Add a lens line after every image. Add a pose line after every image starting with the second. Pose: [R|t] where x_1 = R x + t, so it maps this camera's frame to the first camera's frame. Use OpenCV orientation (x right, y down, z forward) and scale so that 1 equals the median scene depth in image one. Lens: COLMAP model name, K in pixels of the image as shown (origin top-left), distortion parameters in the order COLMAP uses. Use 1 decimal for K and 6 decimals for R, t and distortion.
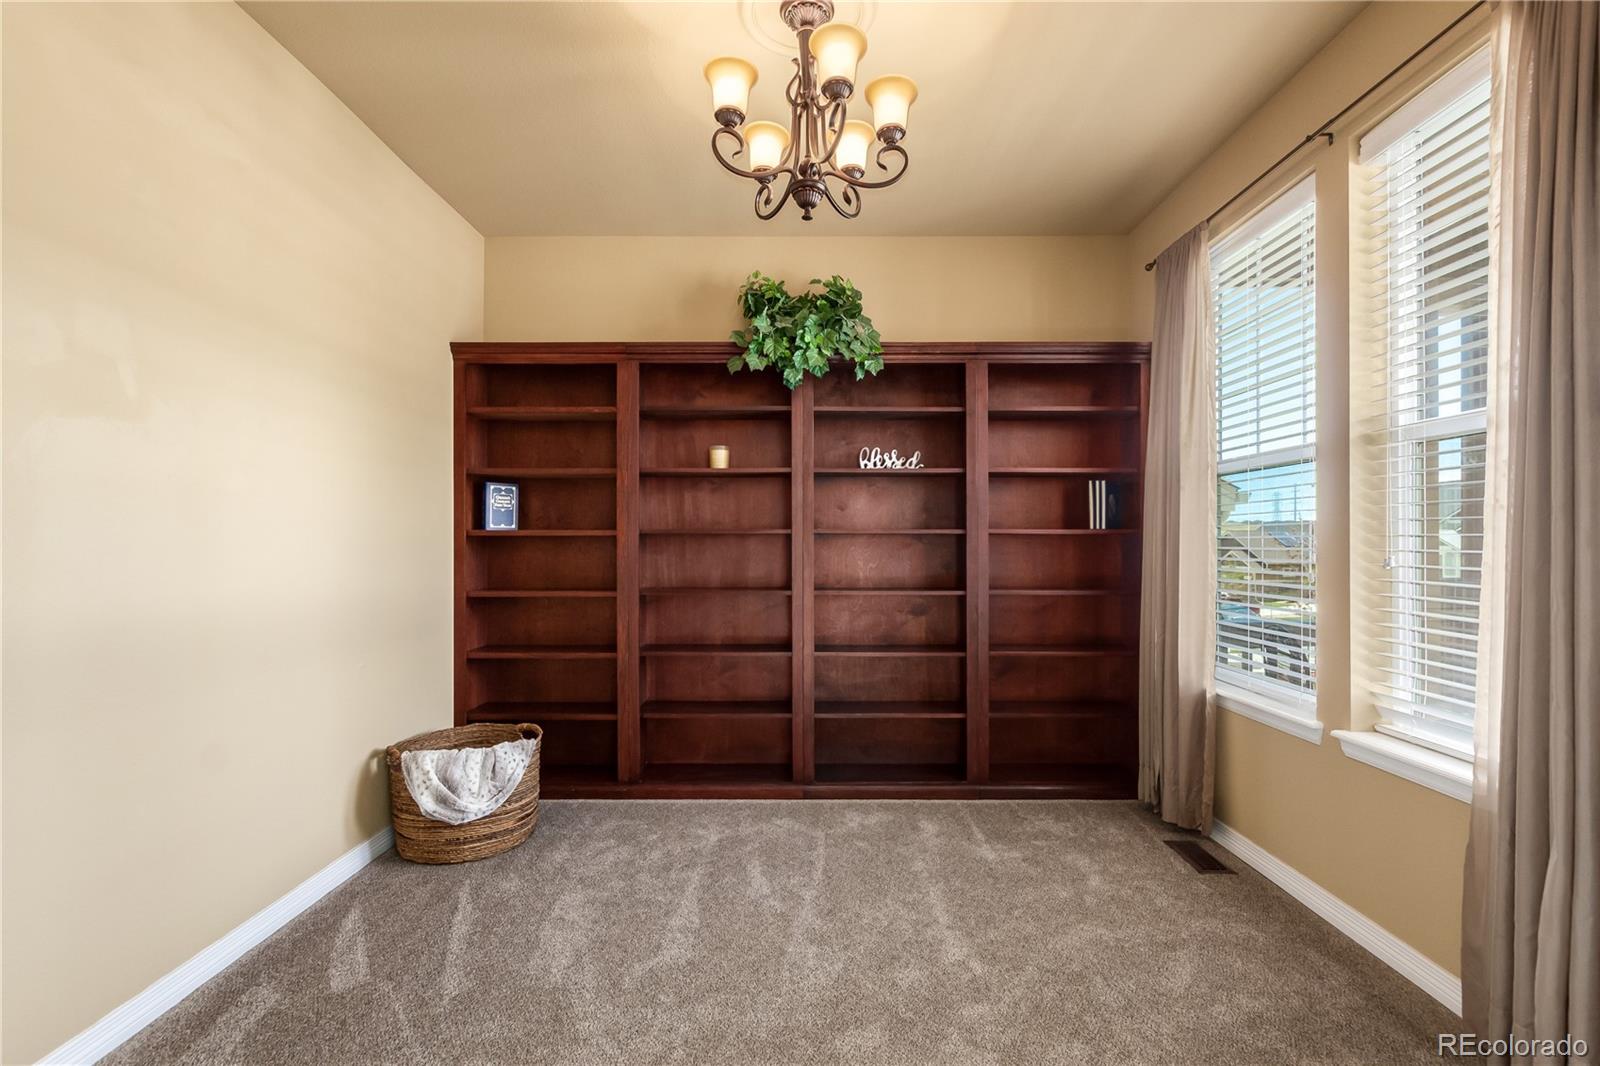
lens RADIAL K [[732.9, 0, 796.8], [0, 732.9, 540.8], [0, 0, 1]] dist [0.004863, -0.003305]
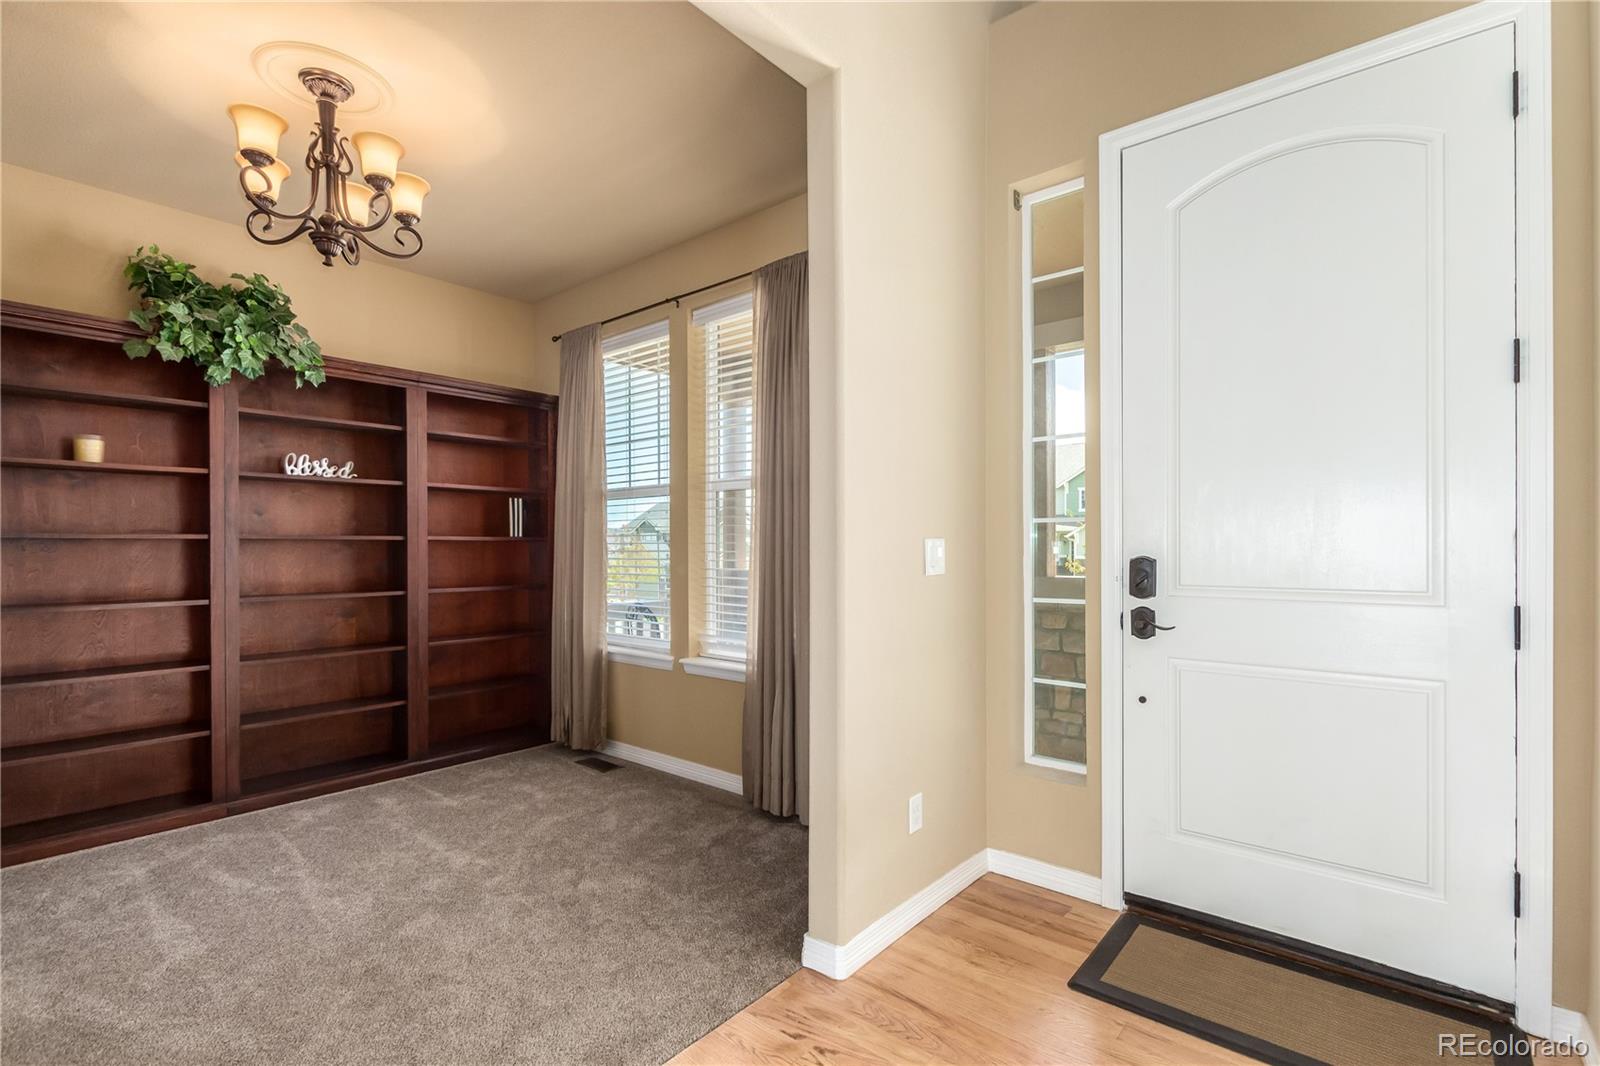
lens RADIAL K [[732.9, 0, 802.0], [0, 732.9, 540.0], [0, 0, 1]] dist [0.004863, -0.003305]
pose [[0.645195, 0.005723, 0.763996, -0.263952], [0.000559, 0.999968, -0.007963, -0.000409], [-0.764017, 0.005565, 0.645172, -0.209481]]
